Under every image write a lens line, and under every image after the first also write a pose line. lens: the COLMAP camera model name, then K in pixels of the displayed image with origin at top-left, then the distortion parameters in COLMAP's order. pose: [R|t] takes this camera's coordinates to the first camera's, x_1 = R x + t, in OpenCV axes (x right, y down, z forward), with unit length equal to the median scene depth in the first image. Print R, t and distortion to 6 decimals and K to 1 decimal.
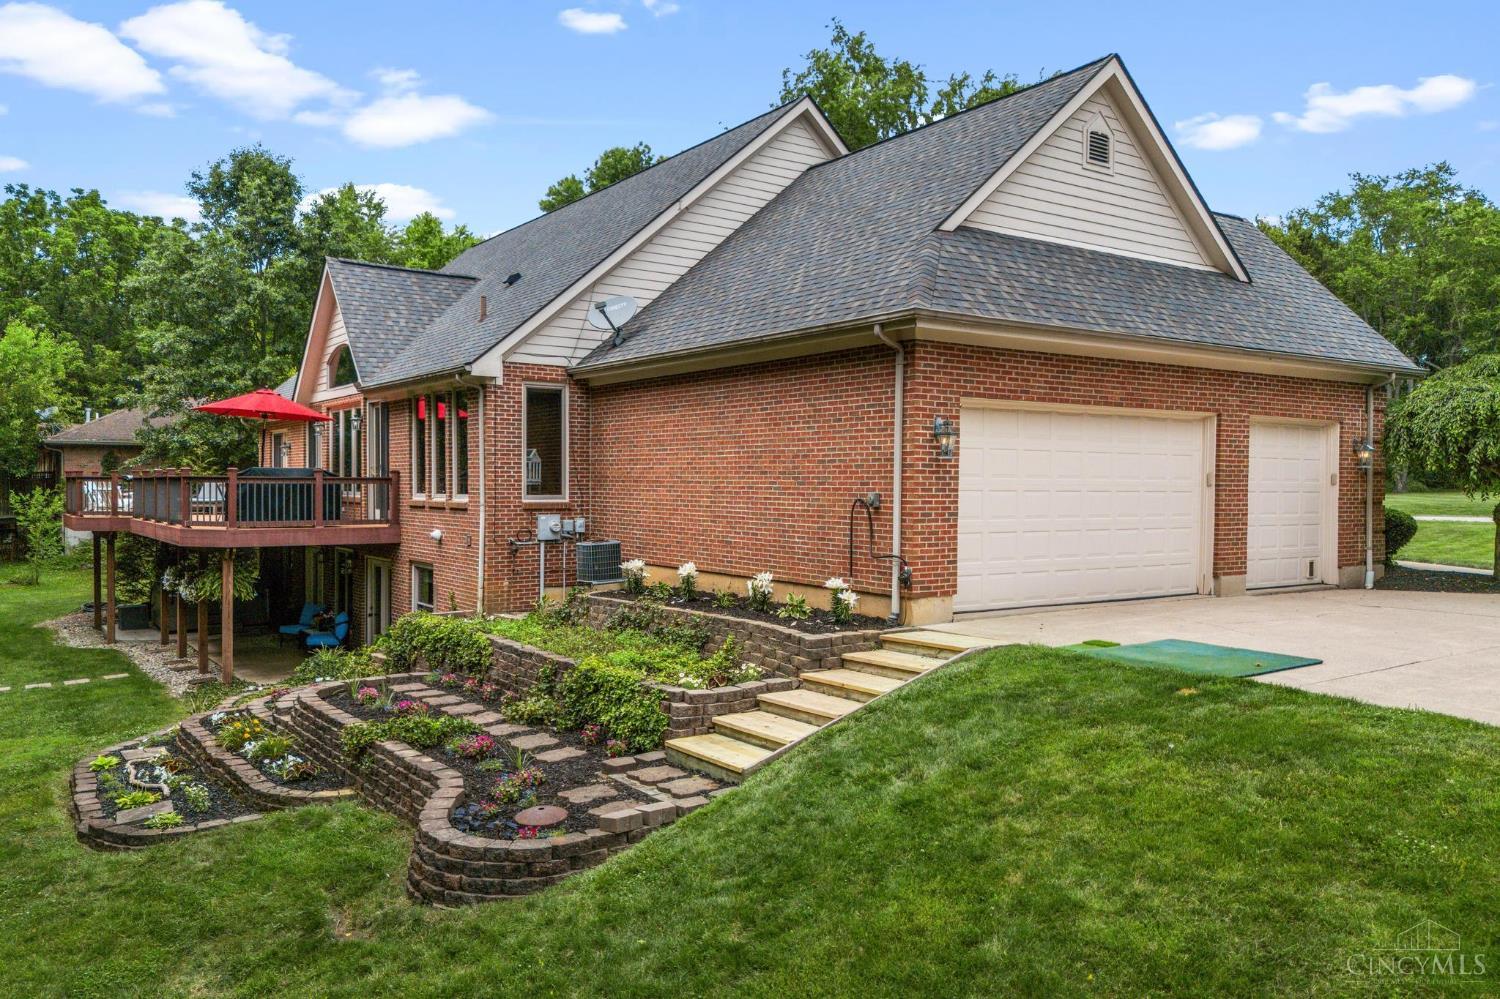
lens RADIAL K [[1118.0, 0, 750.0], [0, 1118.0, 499.5], [0, 0, 1]] dist [0.069125, -0.080756]
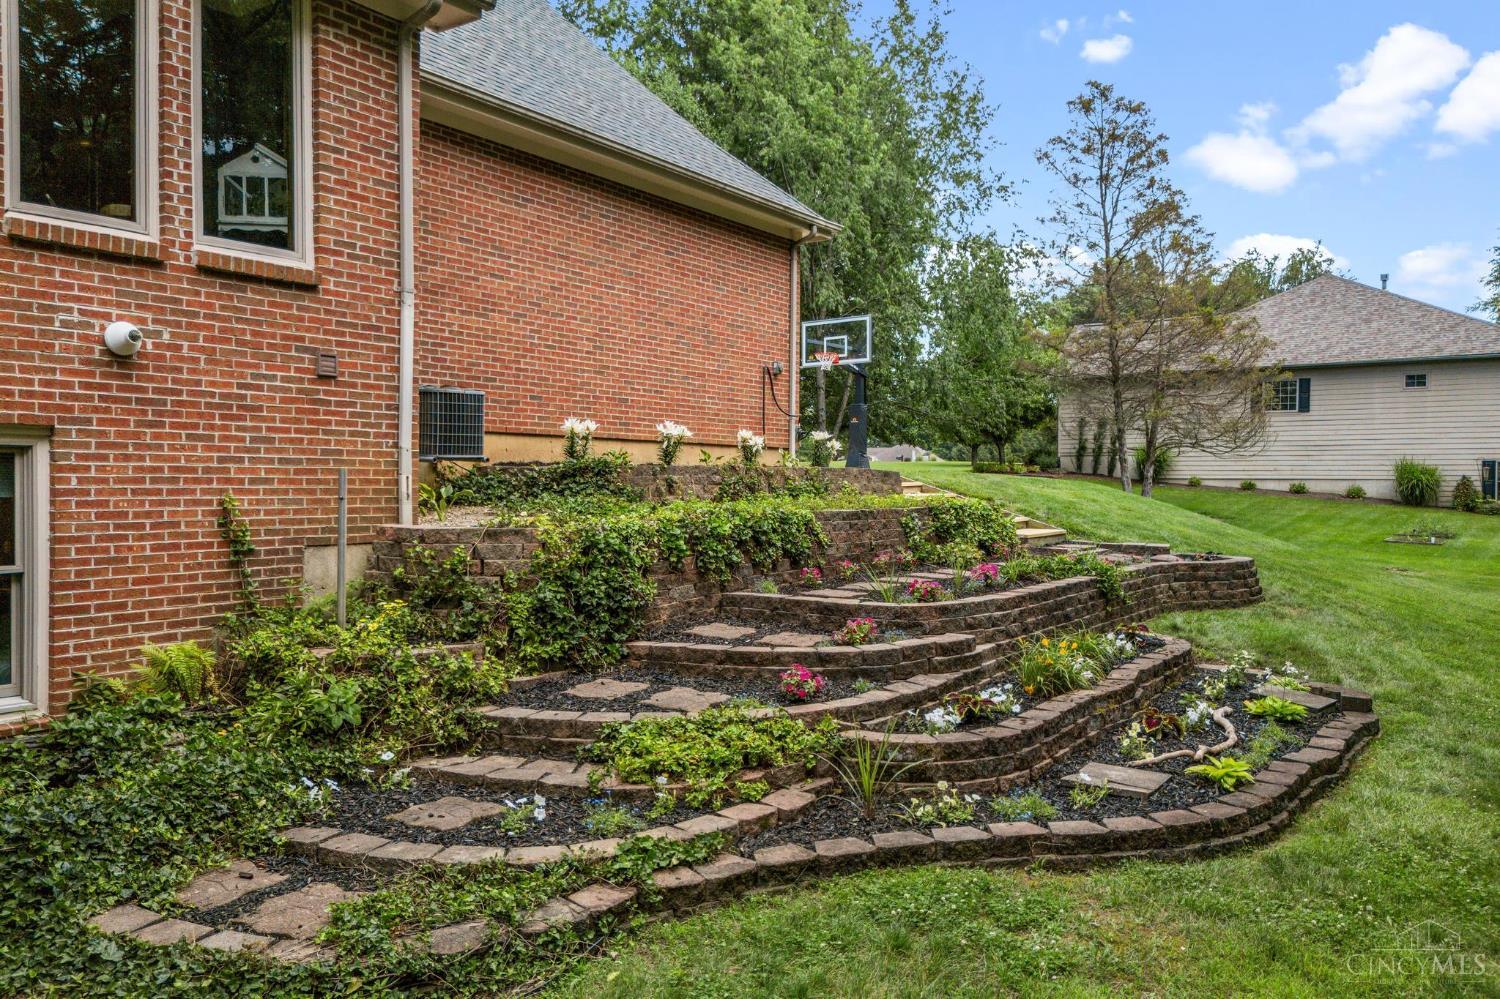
lens RADIAL K [[1123.0, 0, 750.0], [0, 1123.0, 499.5], [0, 0, 1]] dist [0.025334, 0.004878]
pose [[-0.332245, -0.021143, 0.942956, -0.297926], [0.006706, 0.999670, 0.024778, 0.032852], [-0.943169, 0.014556, -0.331994, 0.425476]]
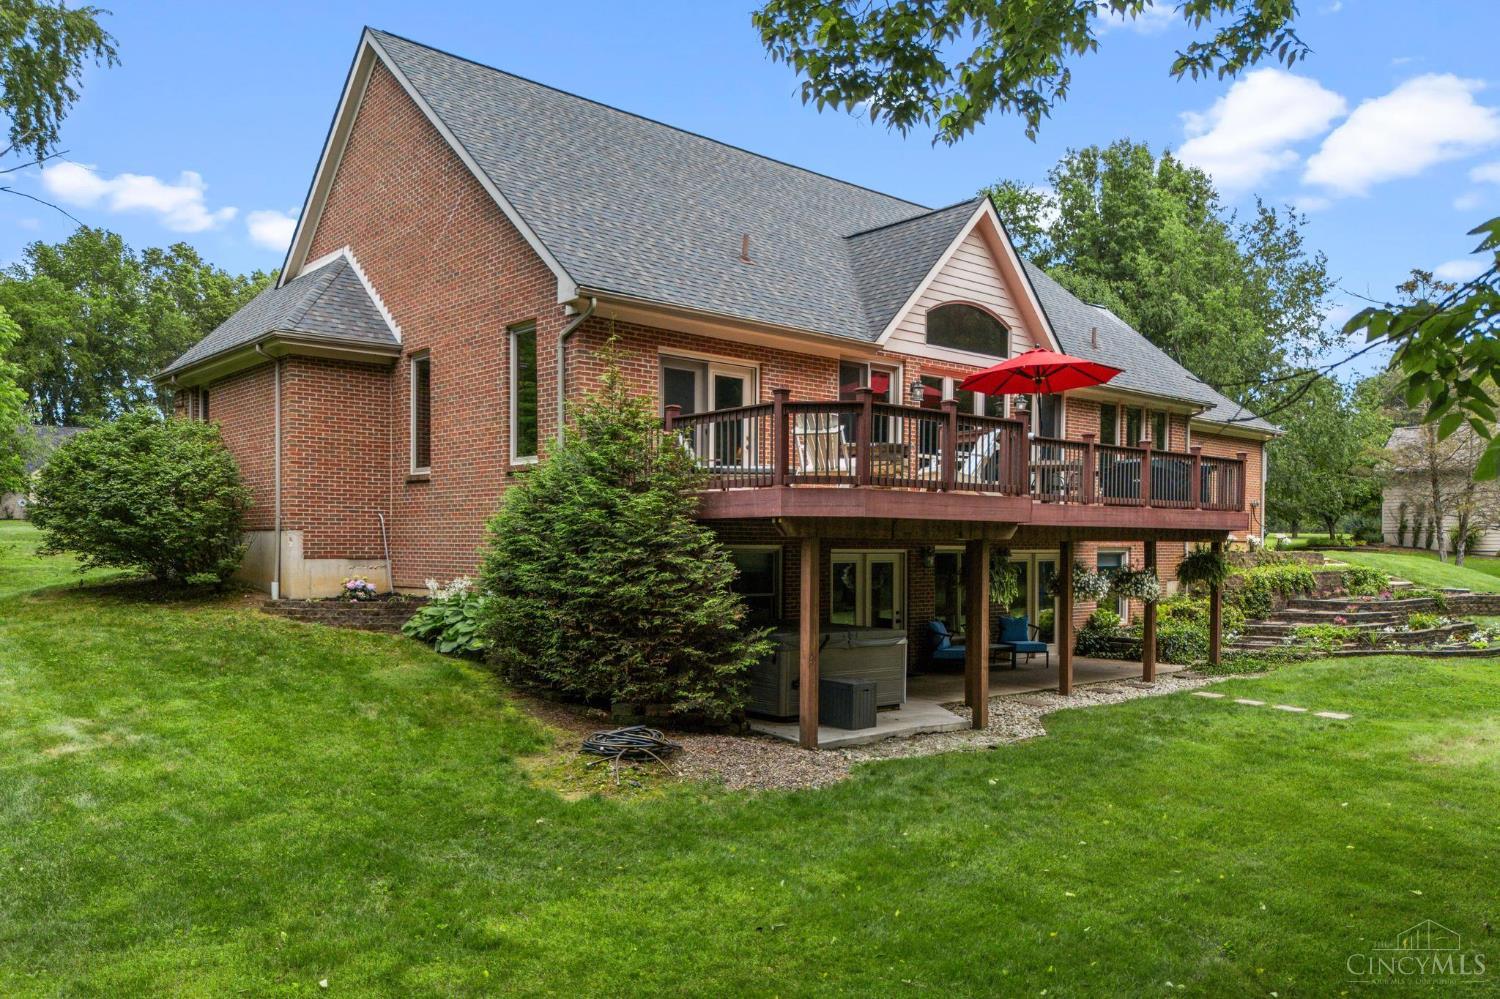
lens RADIAL K [[1117.8, 0, 747.0], [0, 1117.8, 565.1], [0, 0, 1]] dist [0.073132, -0.076032]
pose [[-0.114554, -0.020309, 0.993209, -0.661939], [0.010714, 0.999708, 0.021677, 0.020900], [-0.993359, 0.013125, -0.114303, 0.713924]]
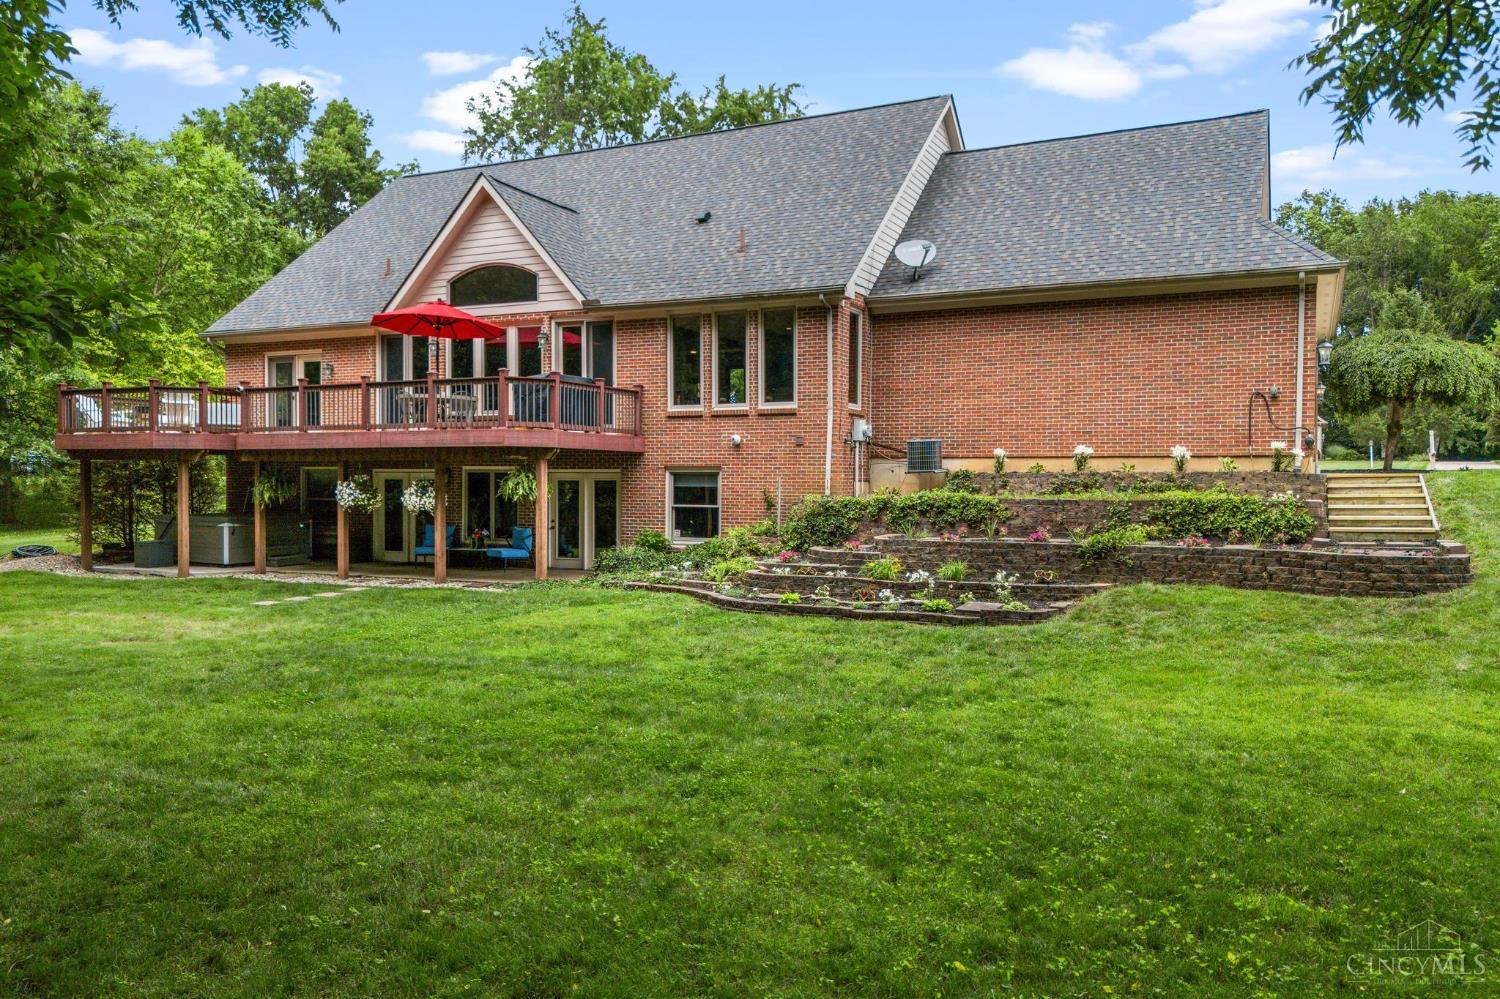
lens RADIAL K [[1084.0, 0, 773.0], [0, 1084.0, 513.6], [0, 0, 1]] dist [0.078161, -0.069168]
pose [[0.867845, -0.016759, 0.496552, -0.356413], [0.007990, 0.999772, 0.019779, 0.038337], [-0.496771, -0.013198, 0.867782, 0.018823]]
